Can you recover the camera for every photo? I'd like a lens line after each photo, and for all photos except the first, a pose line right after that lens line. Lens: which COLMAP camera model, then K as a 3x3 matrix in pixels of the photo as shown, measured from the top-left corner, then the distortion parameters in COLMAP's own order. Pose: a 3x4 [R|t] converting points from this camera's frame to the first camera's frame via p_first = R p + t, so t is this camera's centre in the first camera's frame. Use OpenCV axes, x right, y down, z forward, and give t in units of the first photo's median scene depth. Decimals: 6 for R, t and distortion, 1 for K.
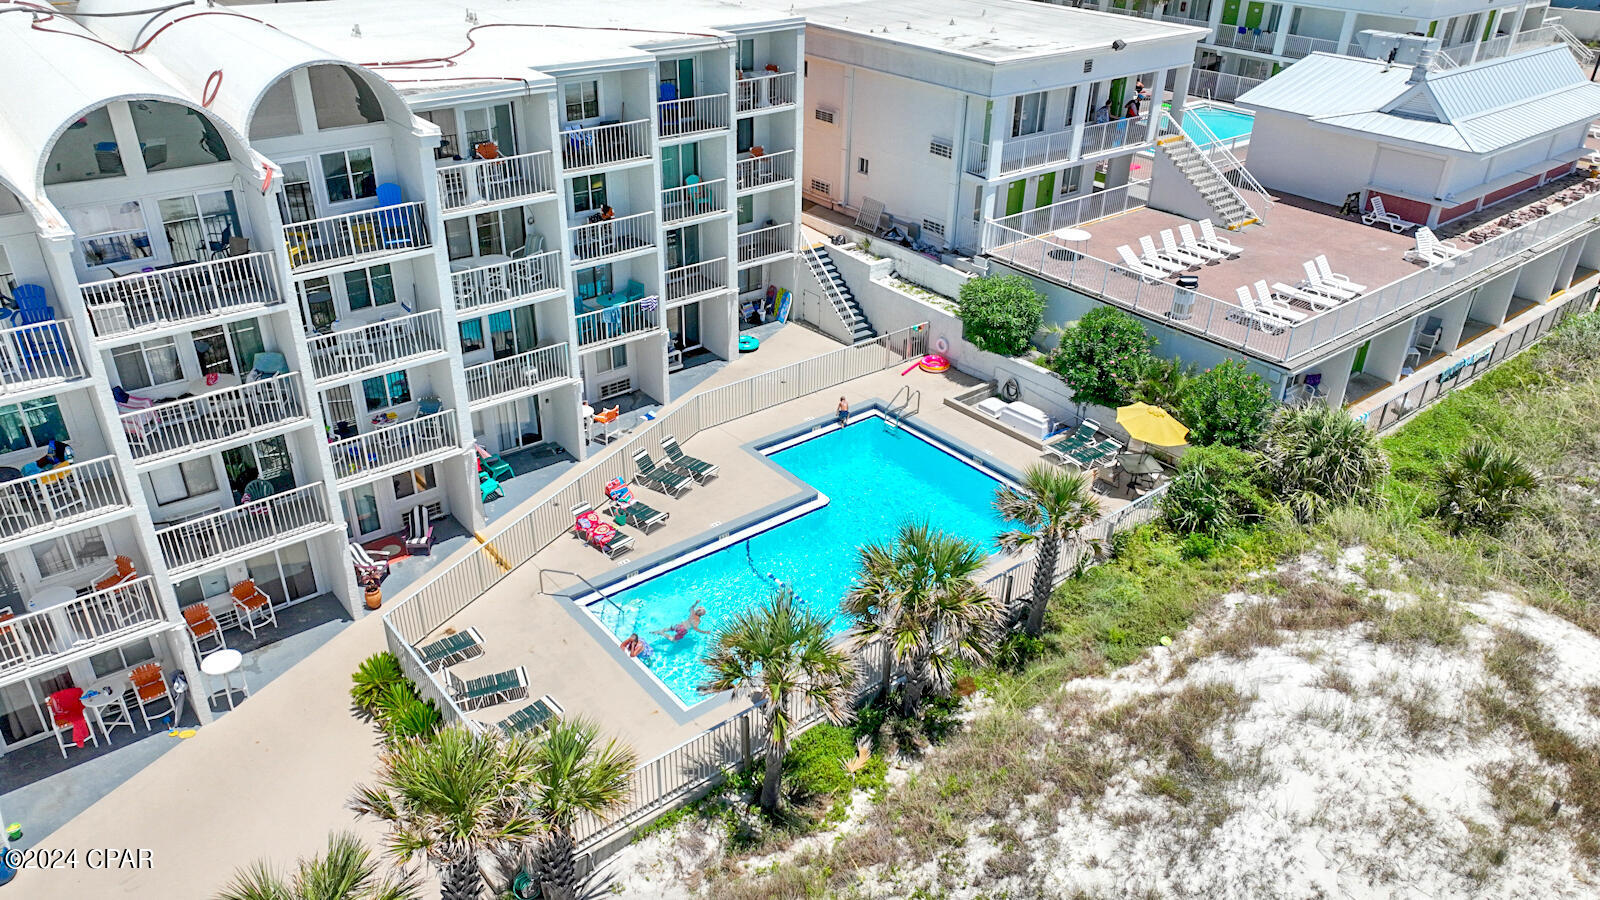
lens RADIAL K [[1117.2, 0, 800.0], [0, 1117.2, 450.0], [0, 0, 1]] dist [0.002680, 0.003756]
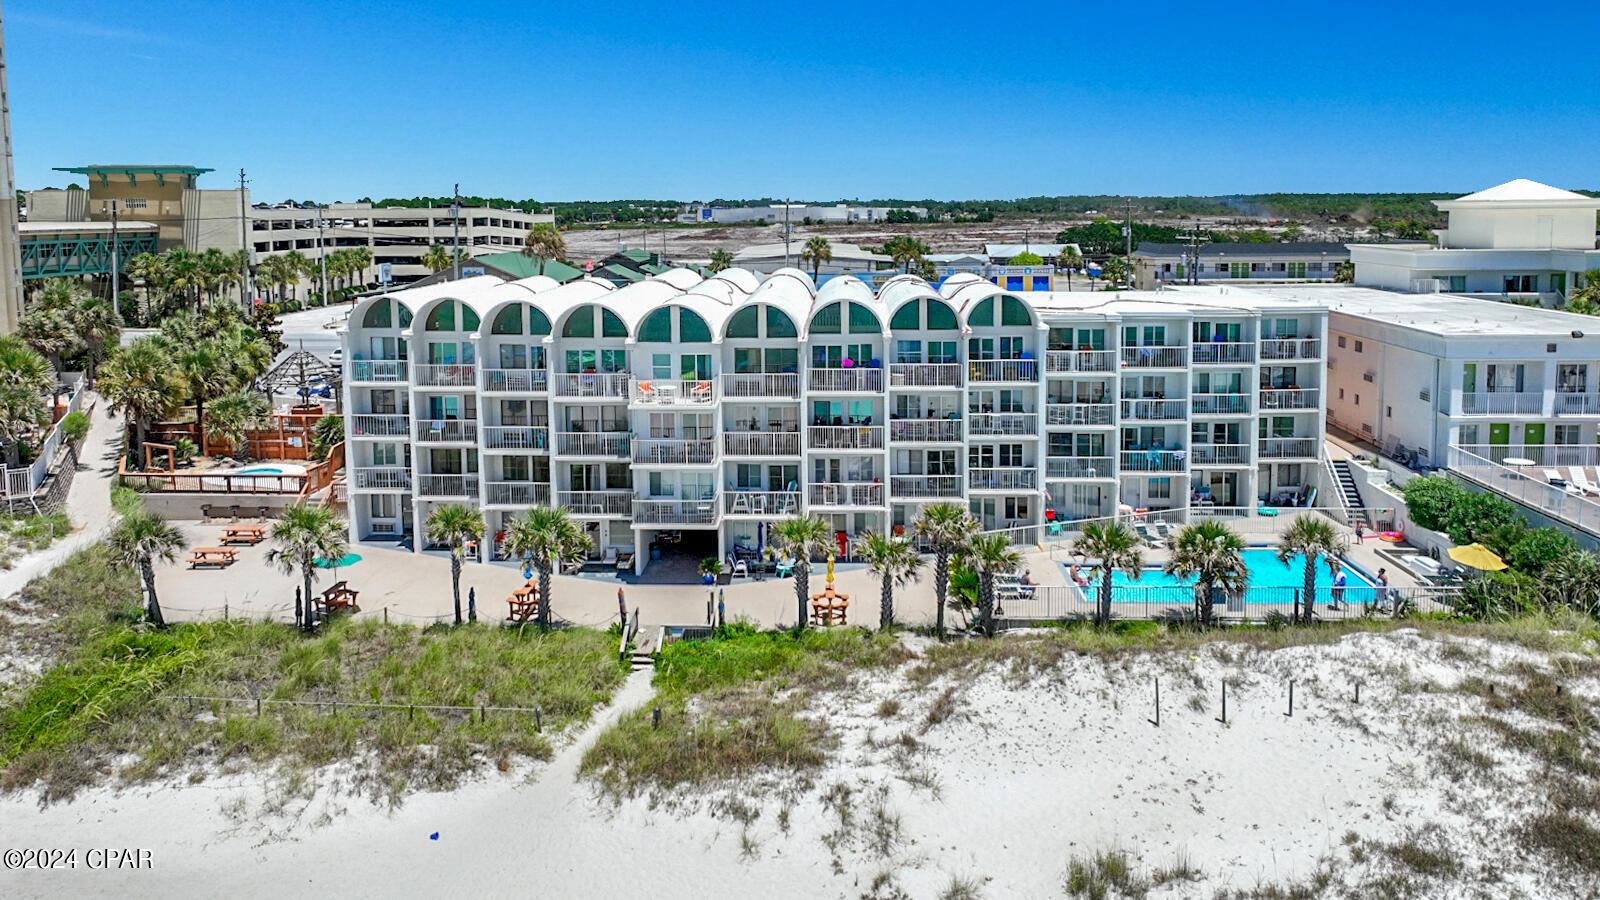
lens RADIAL K [[1156.4, 0, 798.7], [0, 1156.4, 302.6], [0, 0, 1]] dist [0.001235, 0.002556]
pose [[0.749901, 0.029777, -0.660880, 0.604419], [-0.302916, 0.903564, -0.303007, 0.378469], [0.588125, 0.427416, 0.686603, -0.647504]]
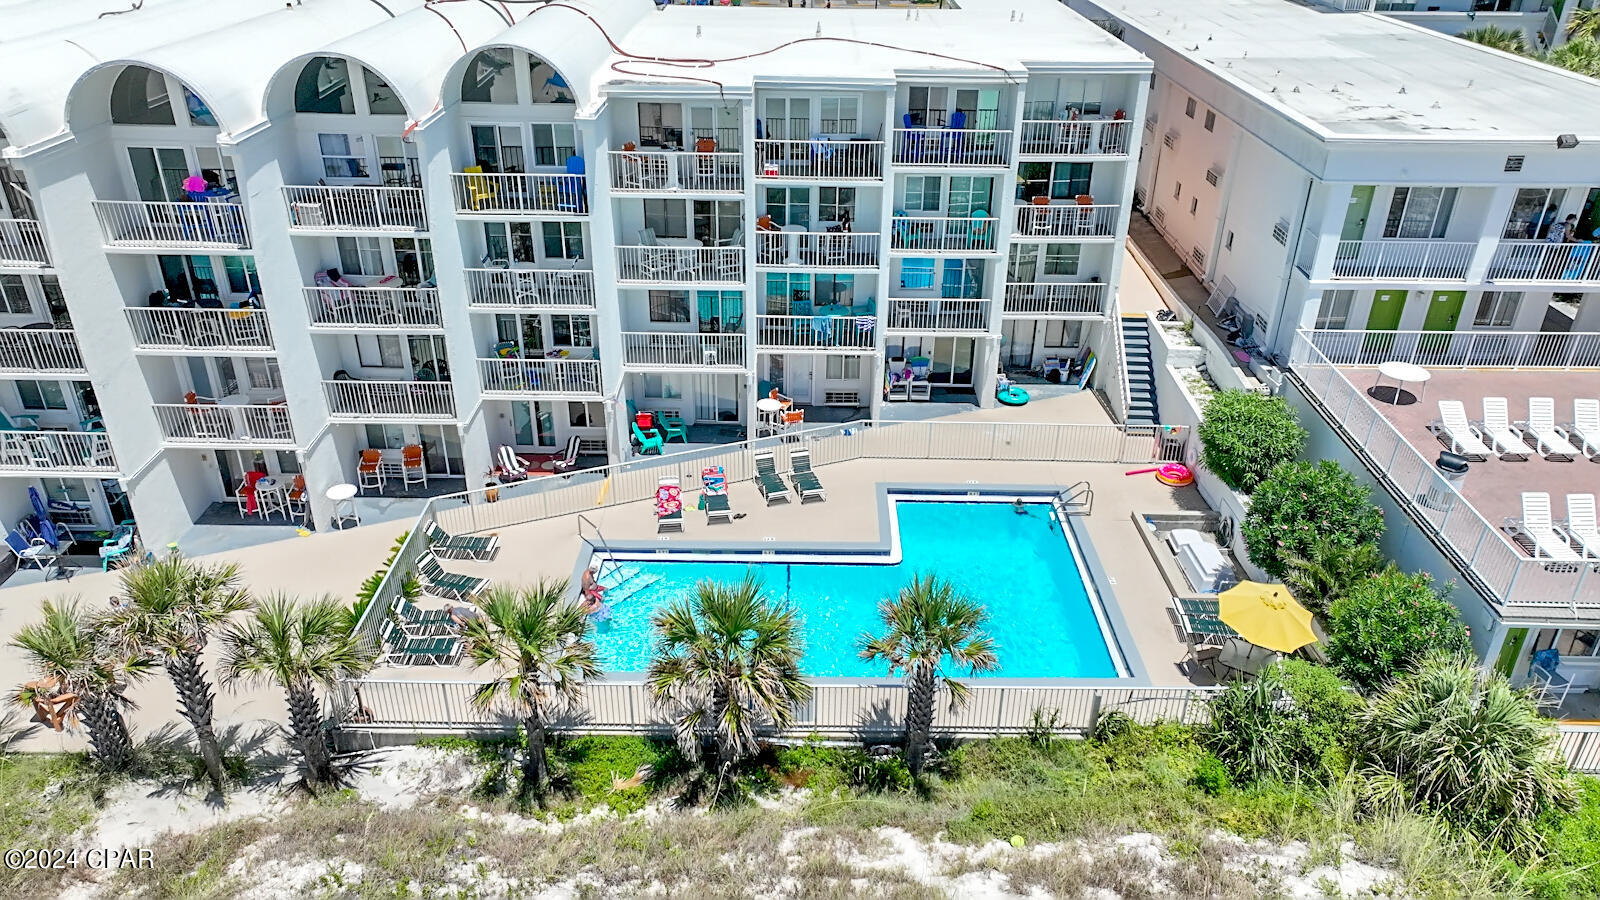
lens RADIAL K [[1117.2, 0, 800.0], [0, 1117.2, 450.0], [0, 0, 1]] dist [0.002680, 0.003756]
pose [[0.771842, 0.294702, -0.563392, 0.443957], [-0.306585, 0.948782, 0.076275, -0.085929], [0.557015, 0.113855, 0.822661, 0.163151]]
